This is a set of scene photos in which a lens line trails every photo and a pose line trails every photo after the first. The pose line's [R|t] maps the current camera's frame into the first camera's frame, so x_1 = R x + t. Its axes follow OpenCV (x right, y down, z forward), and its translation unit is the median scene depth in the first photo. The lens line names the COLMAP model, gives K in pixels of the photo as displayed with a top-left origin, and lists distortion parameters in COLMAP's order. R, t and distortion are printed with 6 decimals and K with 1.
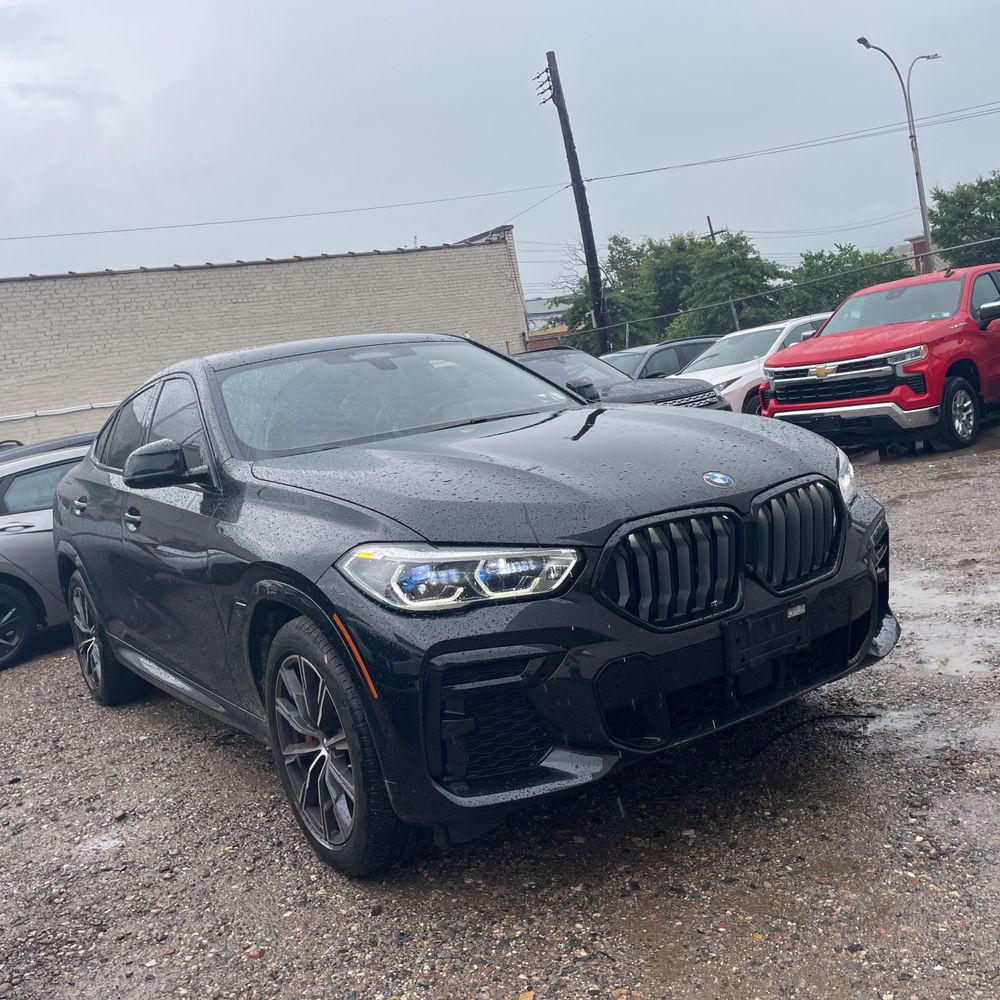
lens RADIAL K [[1018.1, 0, 495.7], [0, 1018.1, 487.8], [0, 0, 1]] dist [0.098575, -0.135593]
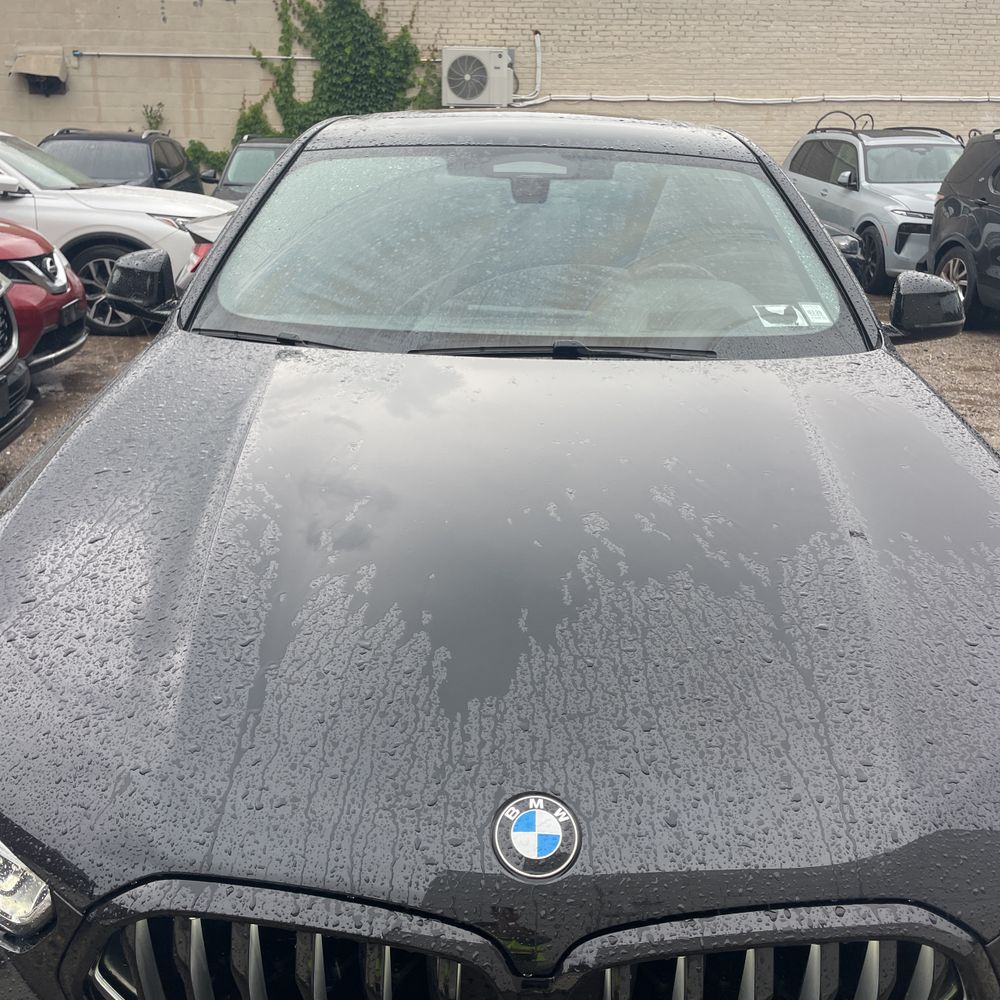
lens RADIAL K [[1012.3, 0, 499.7], [0, 1012.3, 489.0], [0, 0, 1]] dist [0.097617, -0.129891]
pose [[0.803718, 0.355278, -0.477301, 0.059428], [-0.203817, 0.918026, 0.340128, -0.042570], [0.559014, -0.176085, 0.810245, 0.126815]]
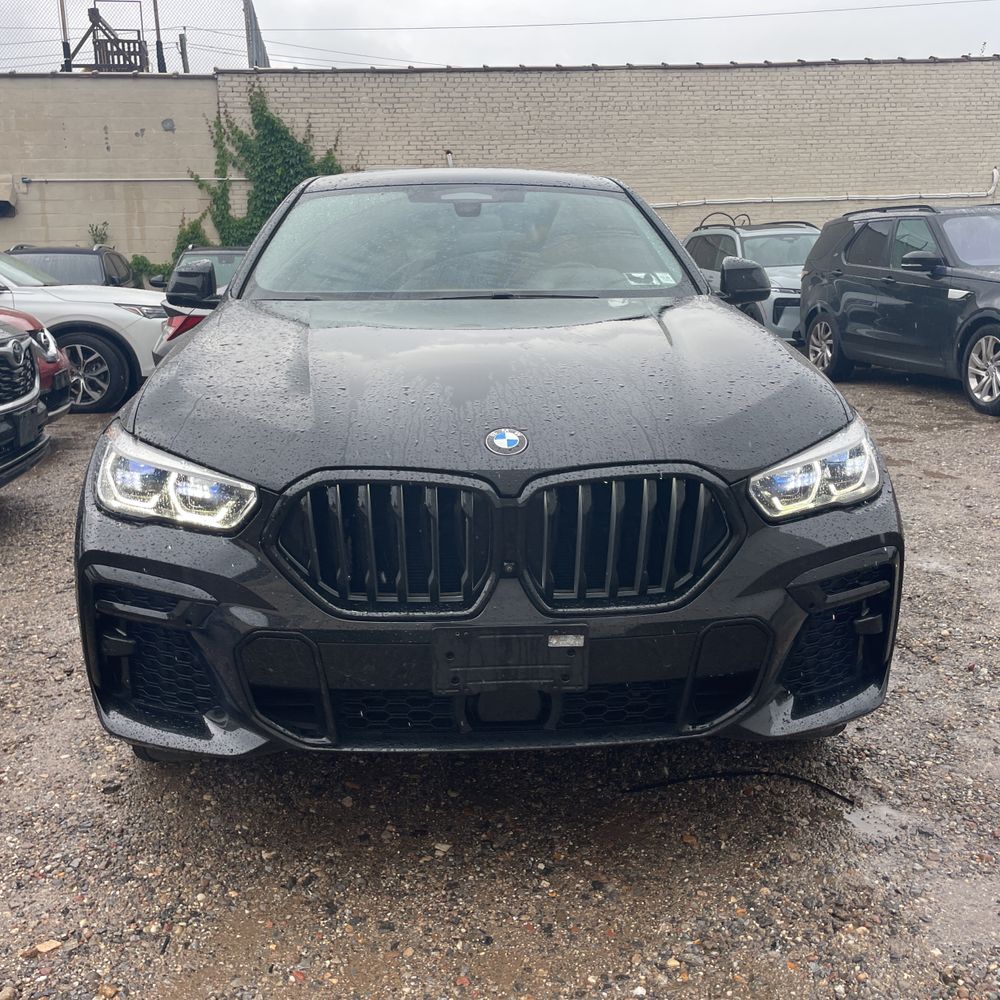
lens RADIAL K [[1018.1, 0, 495.7], [0, 1018.1, 487.8], [0, 0, 1]] dist [0.098575, -0.135593]
pose [[0.851751, 0.256642, -0.456788, 0.097450], [-0.171830, 0.960429, 0.219206, -0.023672], [0.494970, -0.108219, 0.862145, 0.064111]]
